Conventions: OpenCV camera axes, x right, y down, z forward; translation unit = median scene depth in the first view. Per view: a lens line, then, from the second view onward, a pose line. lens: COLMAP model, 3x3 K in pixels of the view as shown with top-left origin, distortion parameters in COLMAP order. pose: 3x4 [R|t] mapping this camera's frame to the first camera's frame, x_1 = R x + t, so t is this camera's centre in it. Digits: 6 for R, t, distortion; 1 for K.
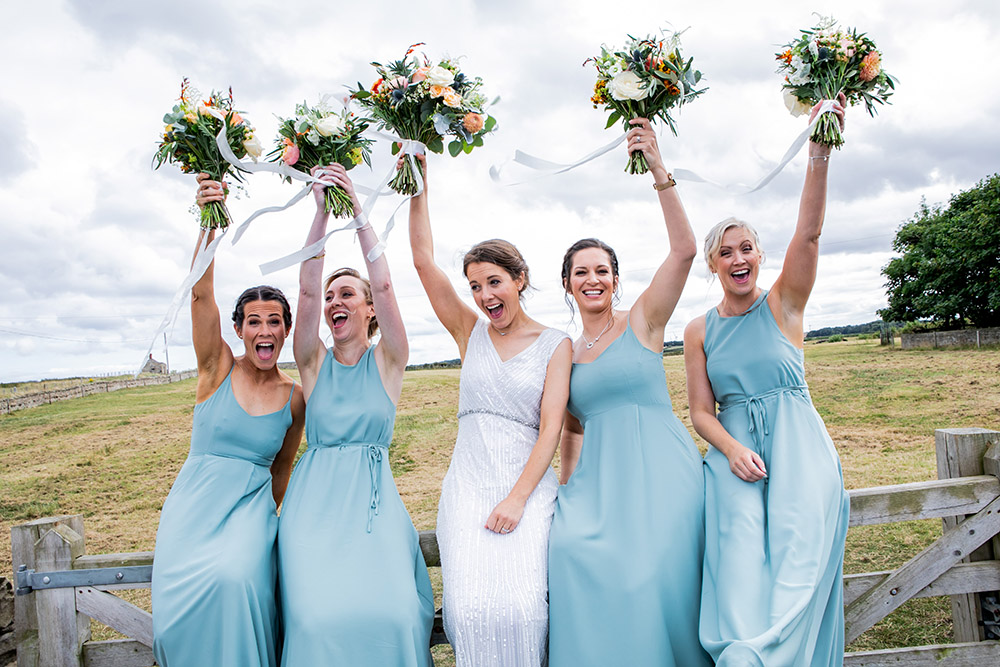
lens RADIAL K [[749.8, 0, 497.1], [0, 749.8, 331.8], [0, 0, 1]] dist [-0.041336, 0.005739]
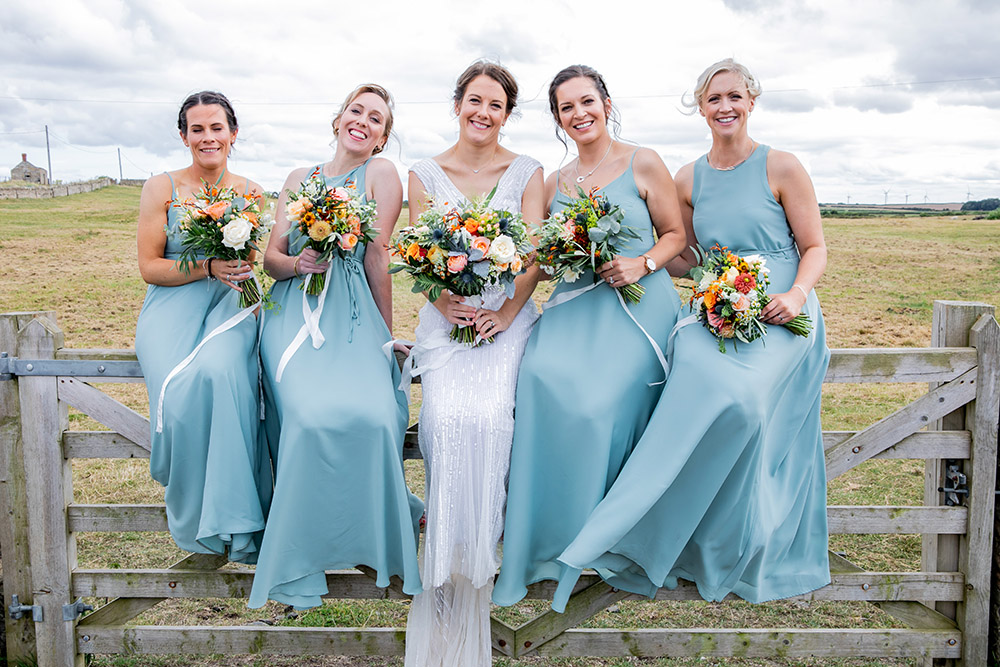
lens RADIAL K [[1058.5, 0, 502.0], [0, 1058.5, 341.4], [0, 0, 1]] dist [-0.001389, 0.000000]
pose [[0.996293, 0.085935, -0.003943, 0.042849], [-0.084076, 0.982404, 0.166773, 0.002365], [0.018206, -0.165824, 0.985987, -0.426680]]
